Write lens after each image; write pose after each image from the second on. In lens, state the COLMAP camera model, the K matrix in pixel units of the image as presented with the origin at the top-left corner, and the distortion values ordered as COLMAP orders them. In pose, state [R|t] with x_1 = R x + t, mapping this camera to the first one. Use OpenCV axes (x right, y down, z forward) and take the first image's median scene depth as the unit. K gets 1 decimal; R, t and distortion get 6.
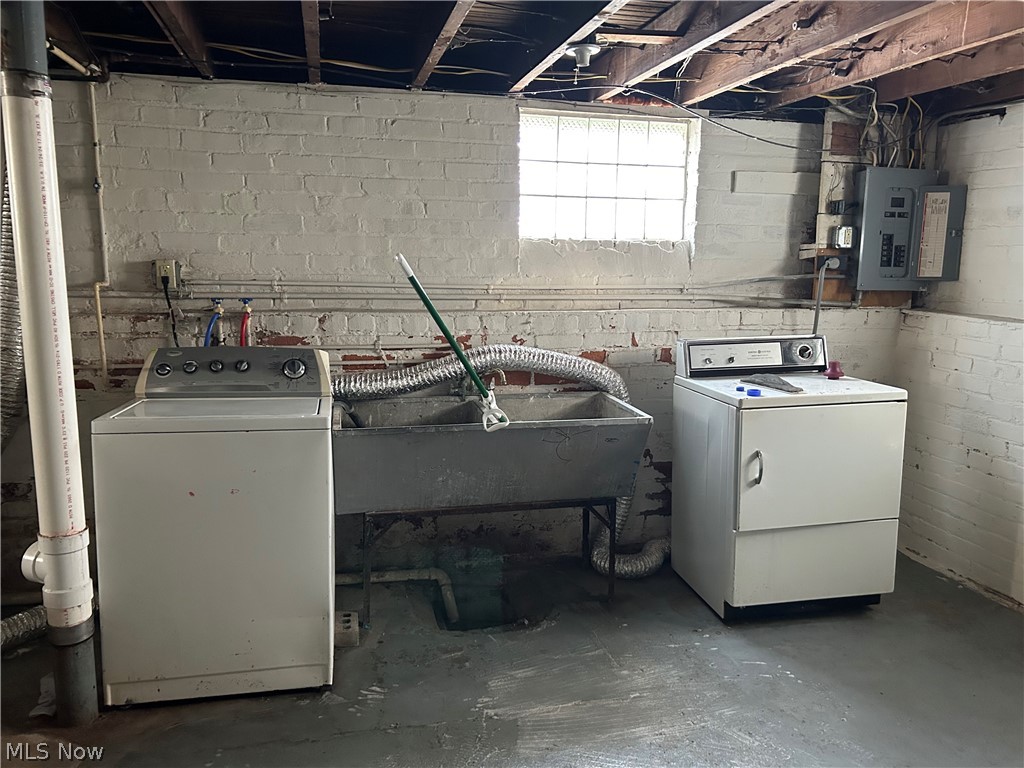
lens RADIAL K [[780.2, 0, 510.8], [0, 780.2, 379.9], [0, 0, 1]] dist [0.012781, -0.000735]
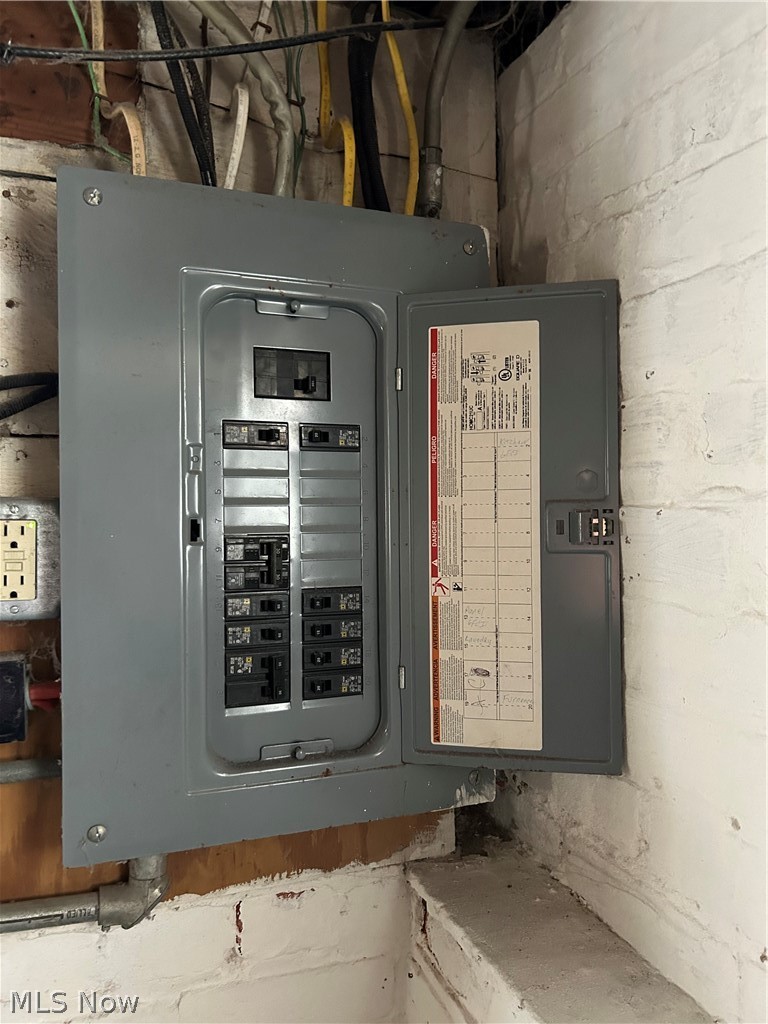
lens RADIAL K [[780.2, 0, 385.6], [0, 780.2, 513.7], [0, 0, 1]] dist [0.012781, -0.000735]
pose [[0.994489, -0.014858, 0.103780, 0.493910], [0.031116, 0.987133, -0.156847, -0.160300], [-0.100114, 0.159212, 0.982155, 0.808464]]
